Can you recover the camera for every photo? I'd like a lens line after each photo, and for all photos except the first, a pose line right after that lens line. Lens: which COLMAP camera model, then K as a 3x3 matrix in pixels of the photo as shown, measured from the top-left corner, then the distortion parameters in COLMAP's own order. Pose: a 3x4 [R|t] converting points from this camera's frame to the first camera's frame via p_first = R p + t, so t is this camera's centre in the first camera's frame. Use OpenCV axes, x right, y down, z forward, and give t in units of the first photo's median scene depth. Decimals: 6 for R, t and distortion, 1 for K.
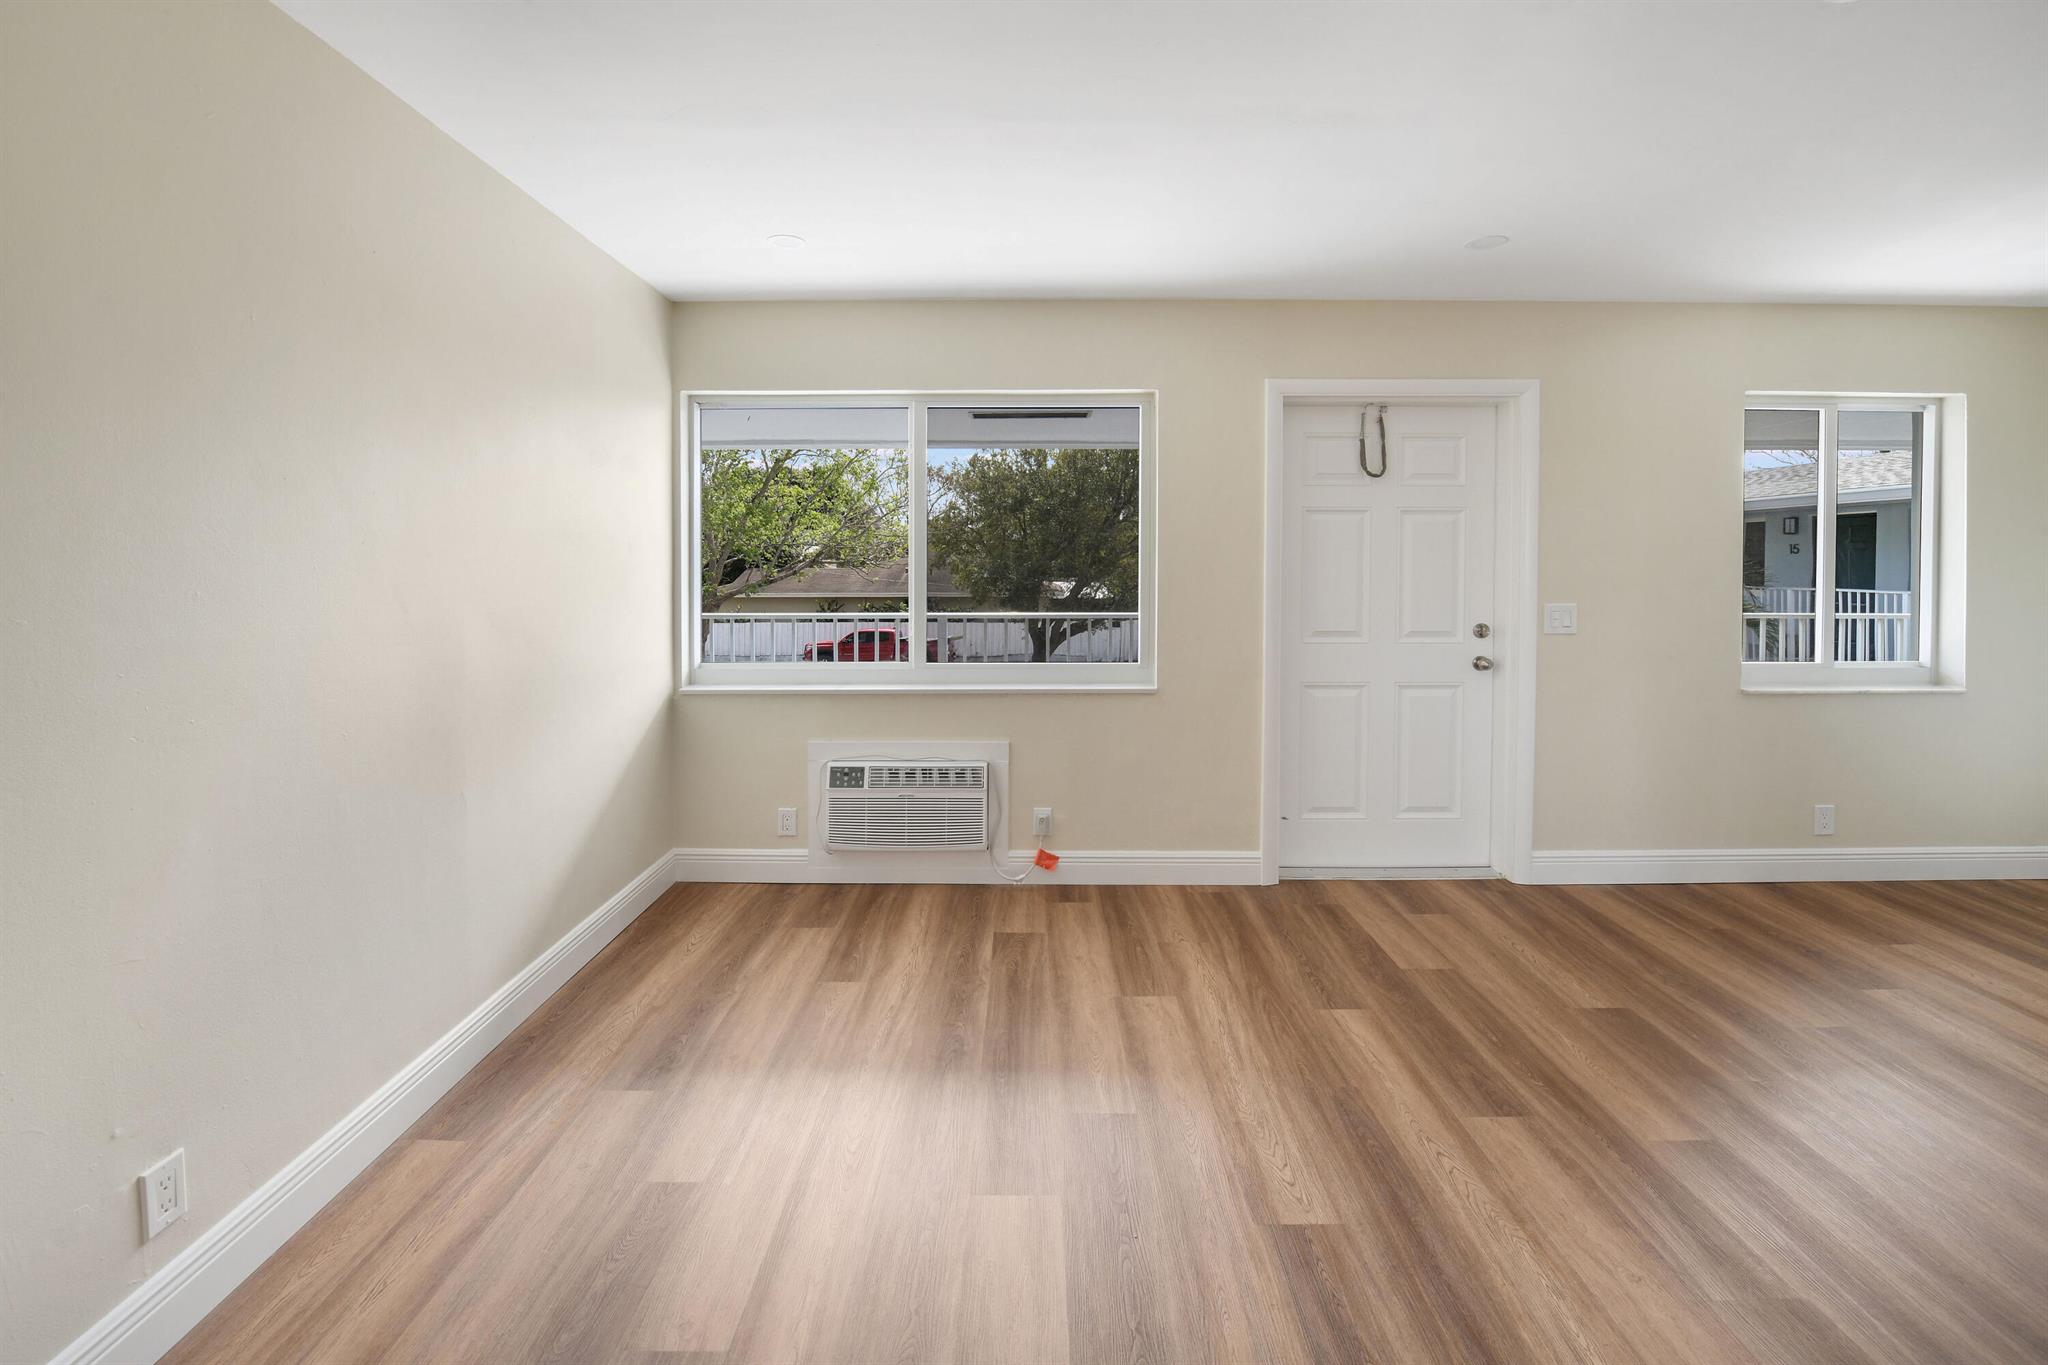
lens RADIAL K [[869.6, 0, 1021.3], [0, 869.6, 578.4], [0, 0, 1]] dist [-0.009701, -0.003170]
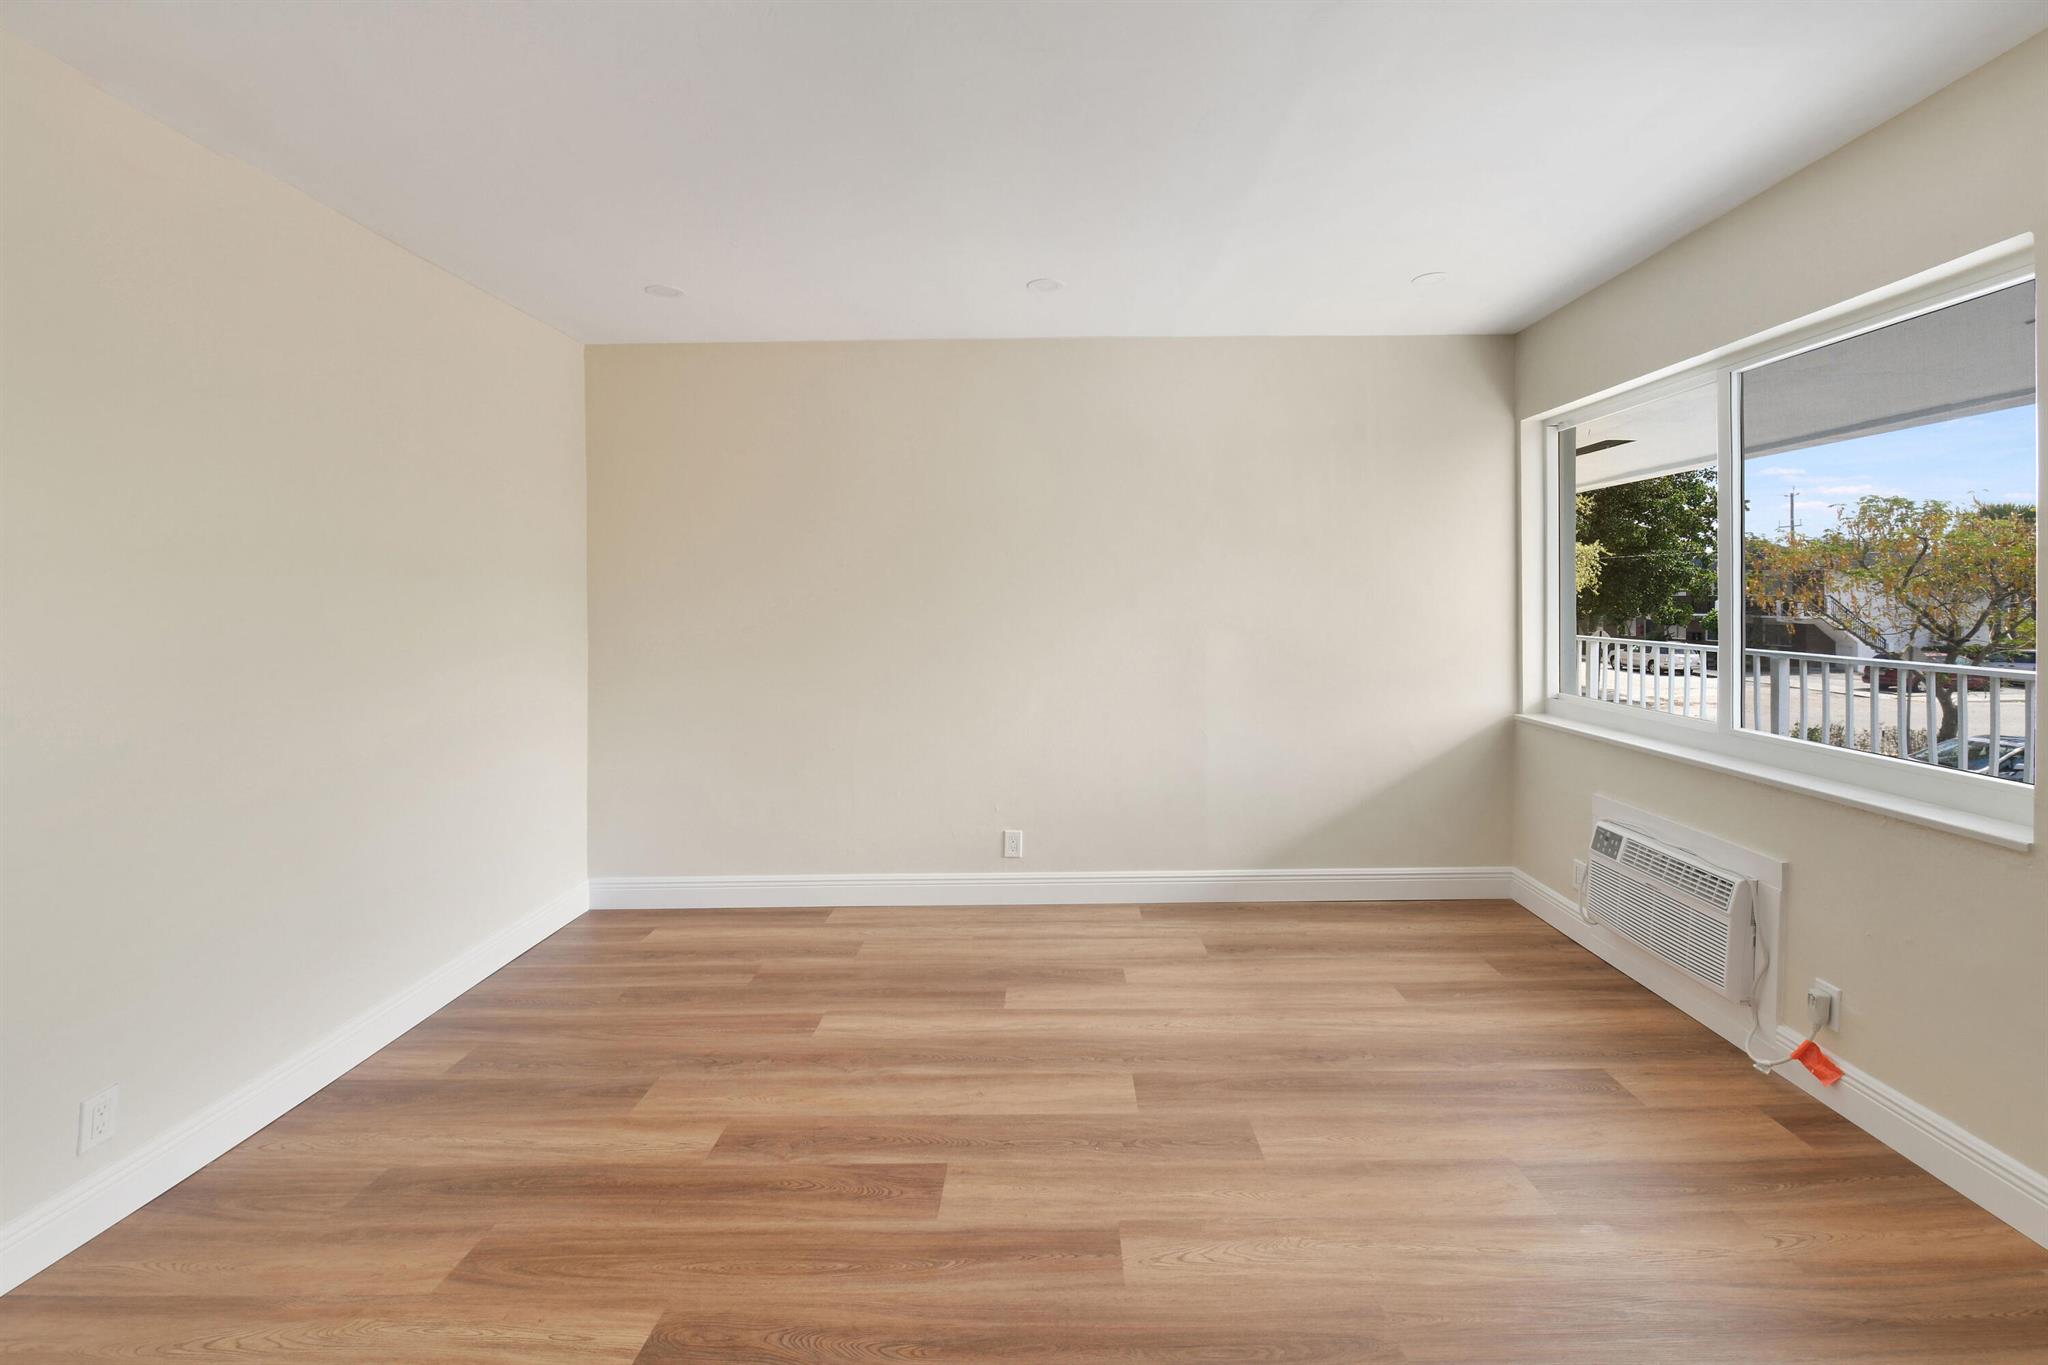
lens RADIAL K [[869.6, 0, 1053.7], [0, 869.6, 638.5], [0, 0, 1]] dist [-0.009701, -0.003170]
pose [[0.031510, 0.050757, -0.998214, 0.638622], [-0.022260, 0.998498, 0.050069, -0.000283], [0.999256, 0.020643, 0.032593, 0.440018]]
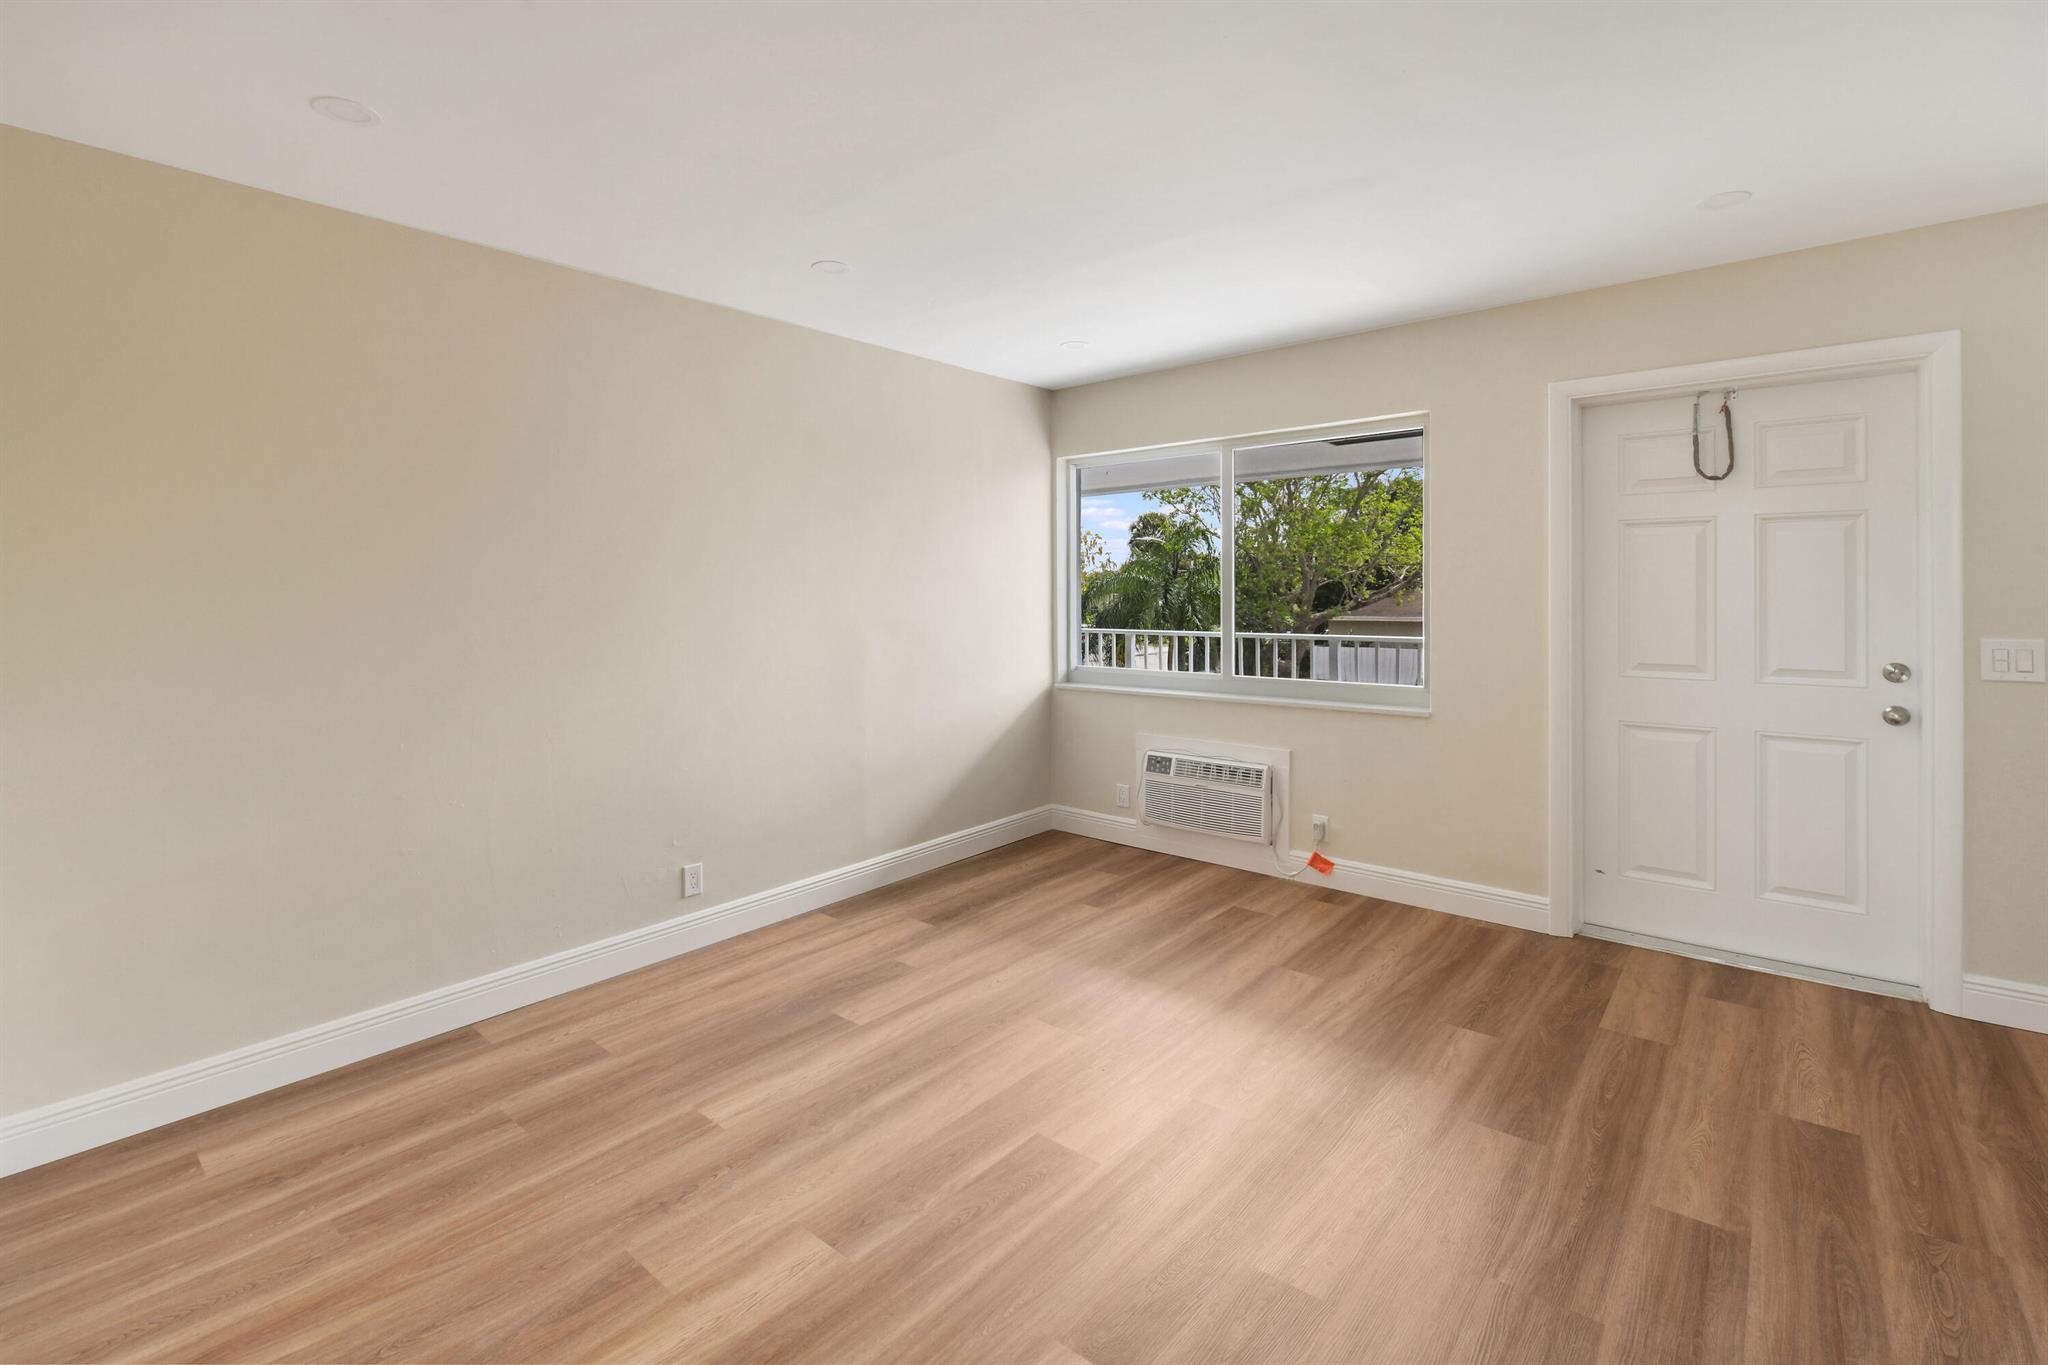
lens RADIAL K [[909.7, 0, 1002.6], [0, 909.7, 626.2], [0, 0, 1]] dist [-0.016530, 0.000192]
pose [[0.761888, 0.020731, -0.647377, 0.465525], [-0.005190, 0.999651, 0.025905, 0.004937], [0.647688, -0.016377, 0.761729, -0.104000]]
